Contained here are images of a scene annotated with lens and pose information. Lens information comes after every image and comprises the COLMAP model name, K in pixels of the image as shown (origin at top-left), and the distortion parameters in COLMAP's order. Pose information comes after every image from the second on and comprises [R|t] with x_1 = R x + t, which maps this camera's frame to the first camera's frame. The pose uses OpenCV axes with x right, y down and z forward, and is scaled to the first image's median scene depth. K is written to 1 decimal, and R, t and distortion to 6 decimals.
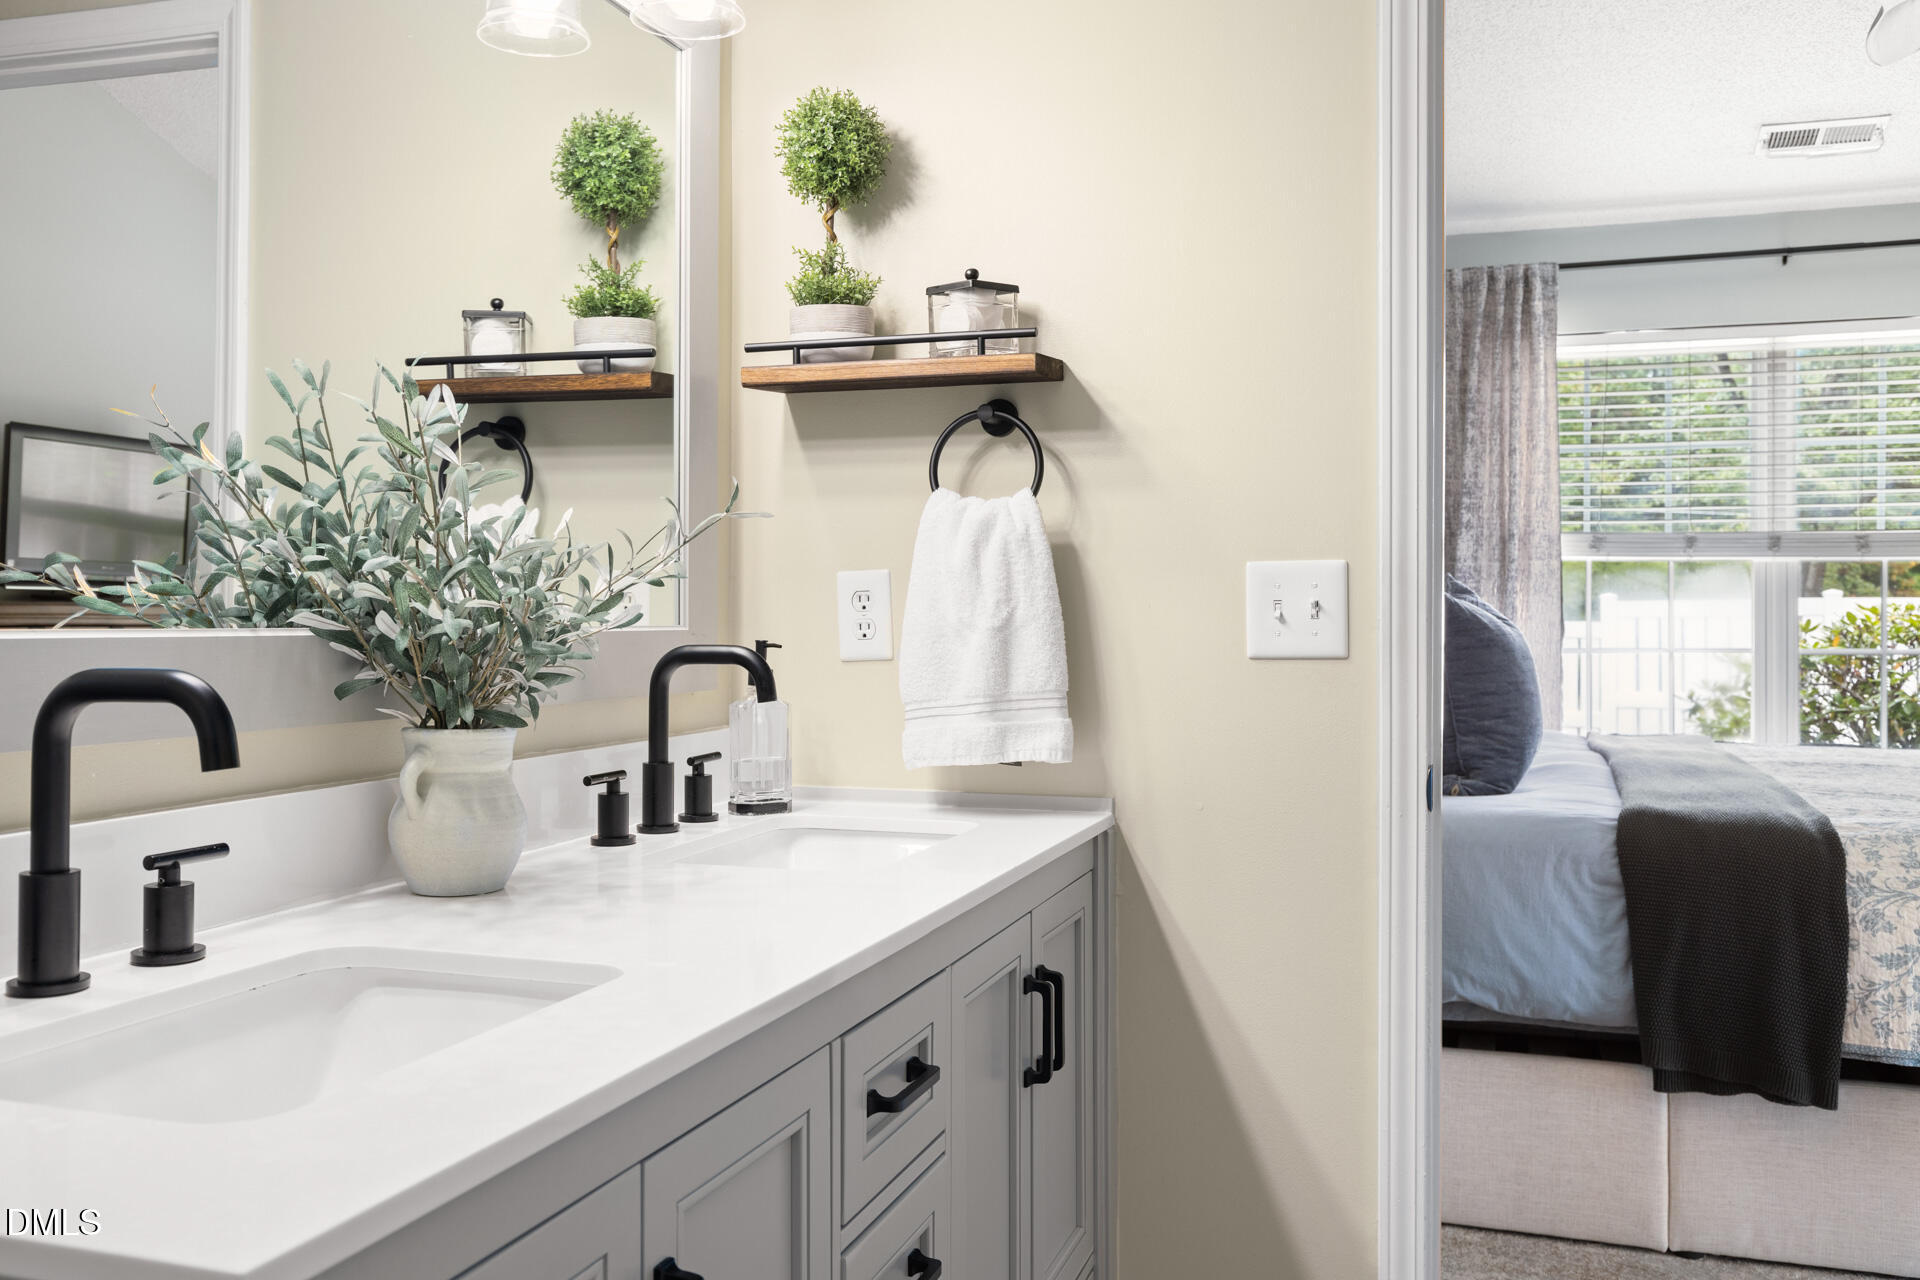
lens RADIAL K [[1570.3, 0, 957.9], [0, 1570.3, 641.4], [0, 0, 1]] dist [-0.000049, 0.007513]
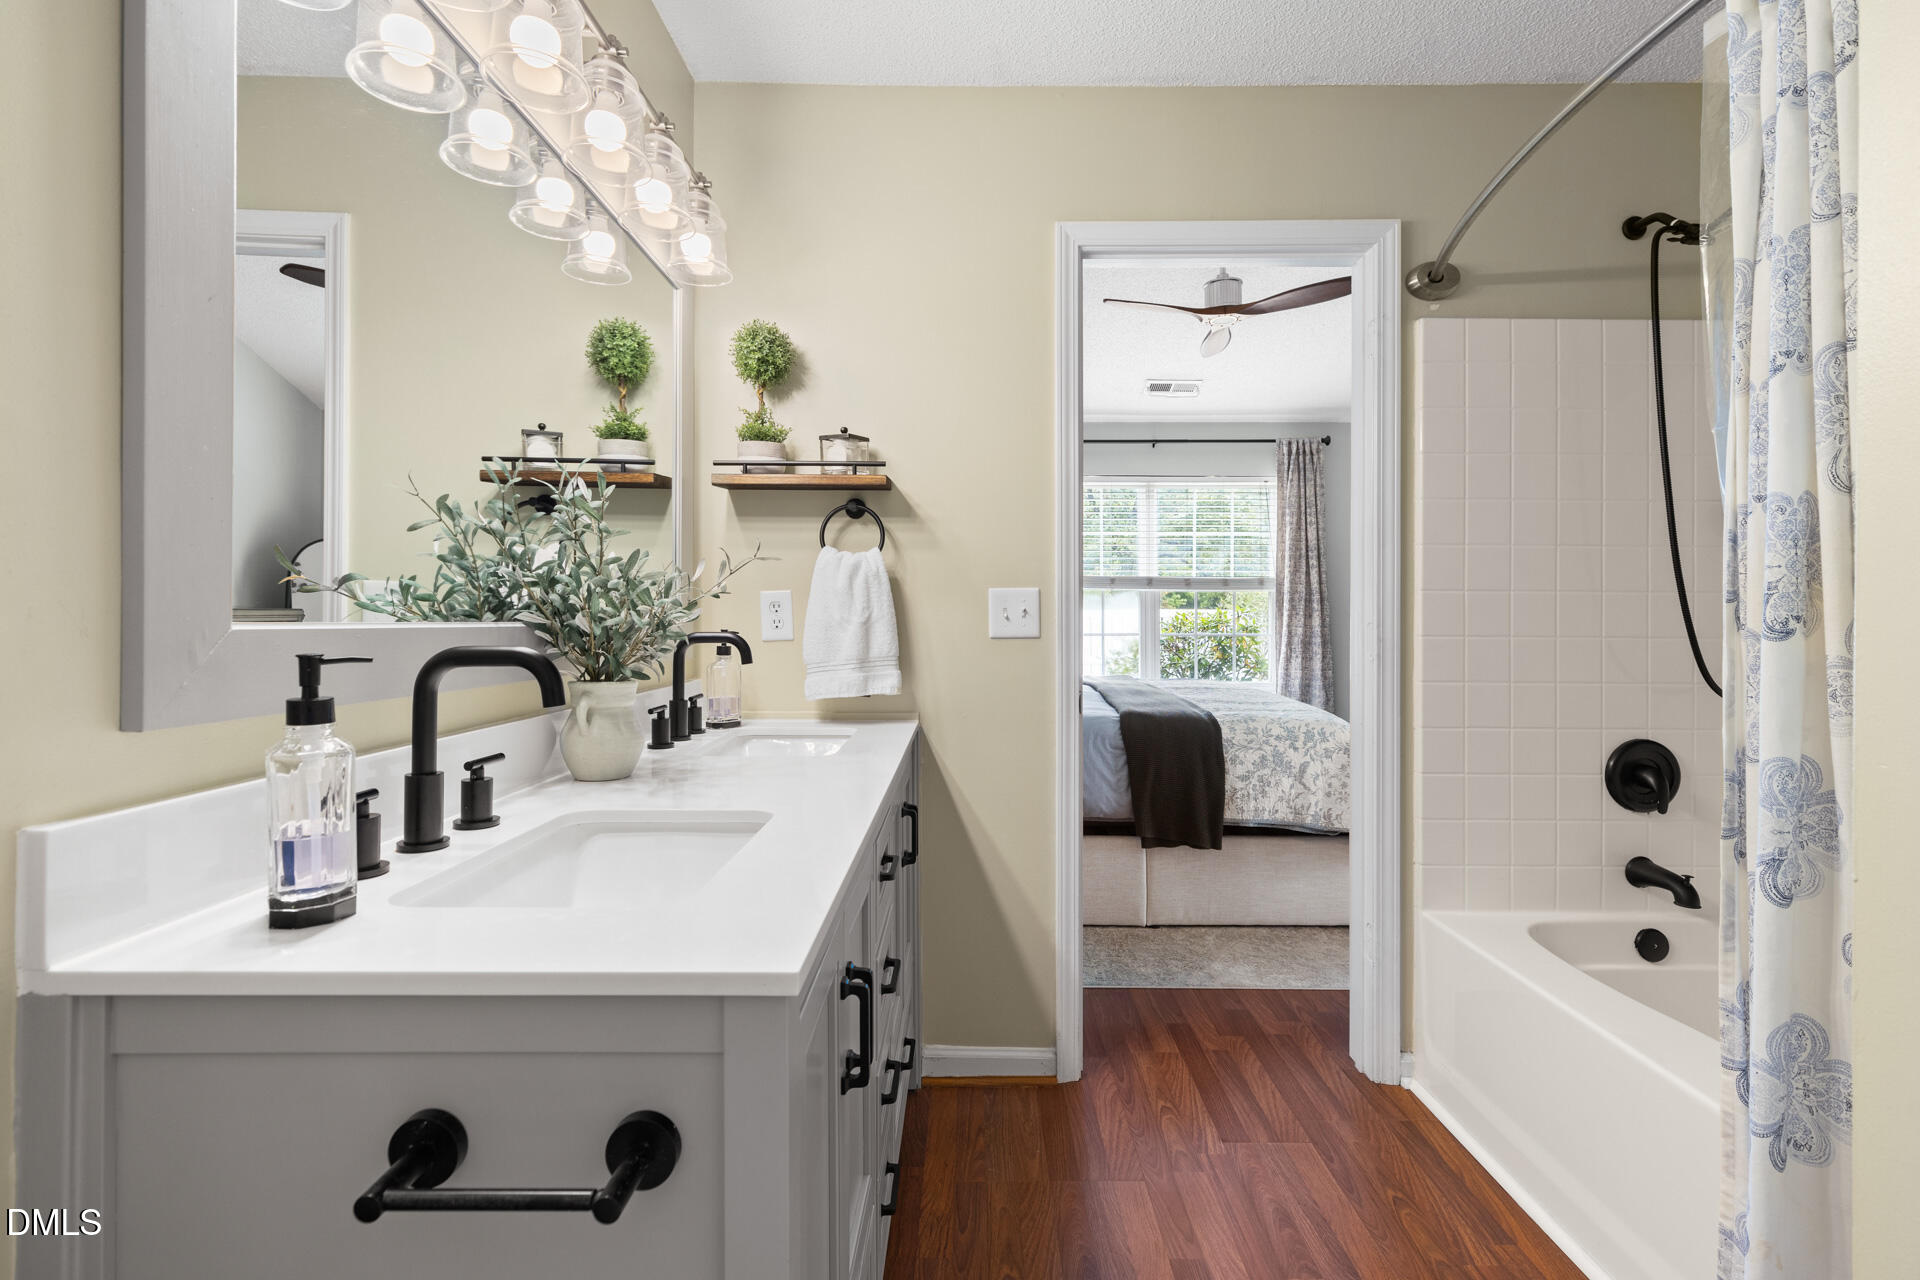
lens RADIAL K [[862.9, 0, 961.1], [0, 862.9, 627.0], [0, 0, 1]] dist [0.008867, -0.002132]
pose [[0.950737, -0.001427, 0.309995, -0.170697], [0.002974, 0.999985, -0.004515, 0.001656], [-0.309984, 0.005215, 0.950727, -0.002673]]
